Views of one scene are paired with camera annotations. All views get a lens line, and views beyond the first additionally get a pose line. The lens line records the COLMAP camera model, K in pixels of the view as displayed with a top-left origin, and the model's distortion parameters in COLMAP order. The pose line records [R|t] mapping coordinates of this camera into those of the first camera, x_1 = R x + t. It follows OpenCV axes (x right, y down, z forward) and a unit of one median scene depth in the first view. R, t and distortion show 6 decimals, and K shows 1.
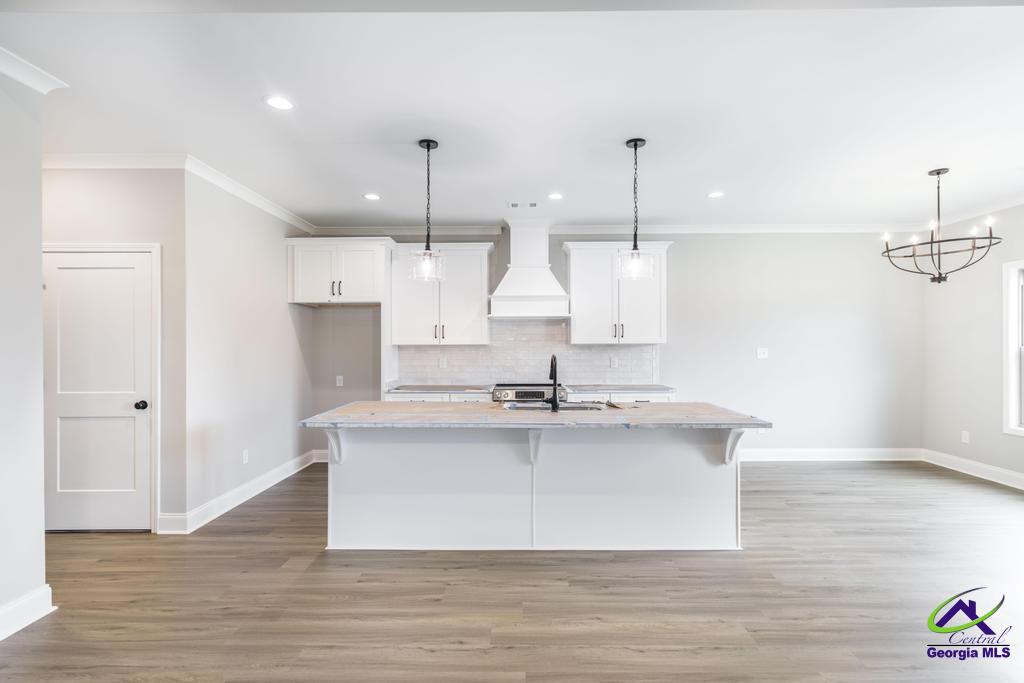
lens RADIAL K [[493.5, 0, 512.0], [0, 493.5, 341.5], [0, 0, 1]] dist [-0.003530, -0.001086]
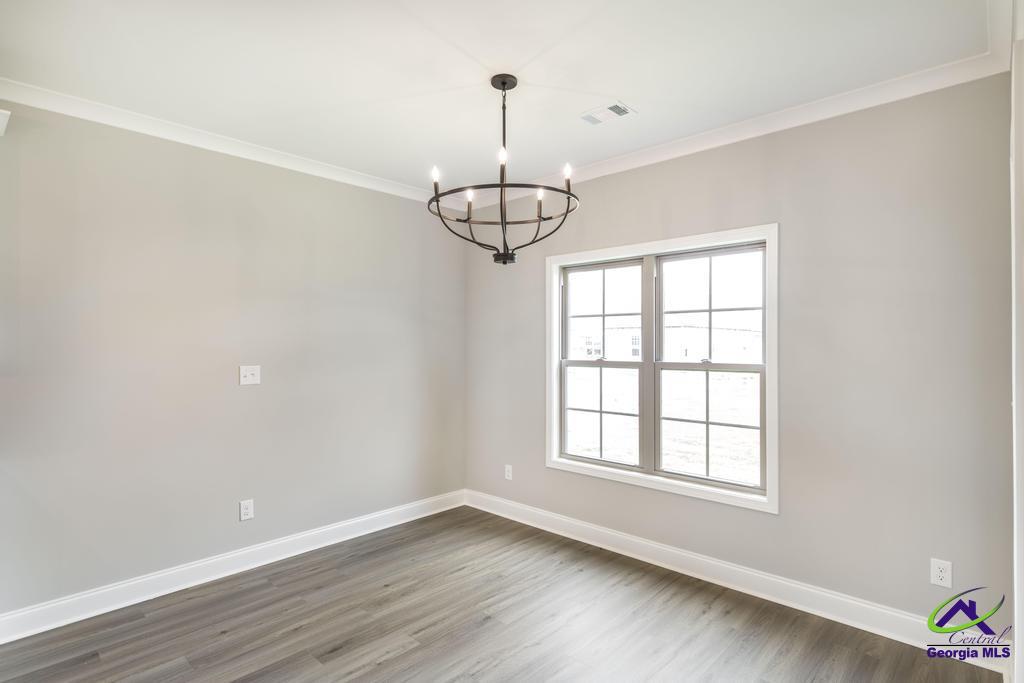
lens RADIAL K [[517.7, 0, 512.0], [0, 517.7, 341.5], [0, 0, 1]] dist [0.003082, -0.000523]
pose [[0.679926, 0.005084, 0.733263, 0.394102], [-0.002132, 0.999985, -0.004956, -0.019197], [-0.733278, 0.001806, 0.679927, 0.542254]]
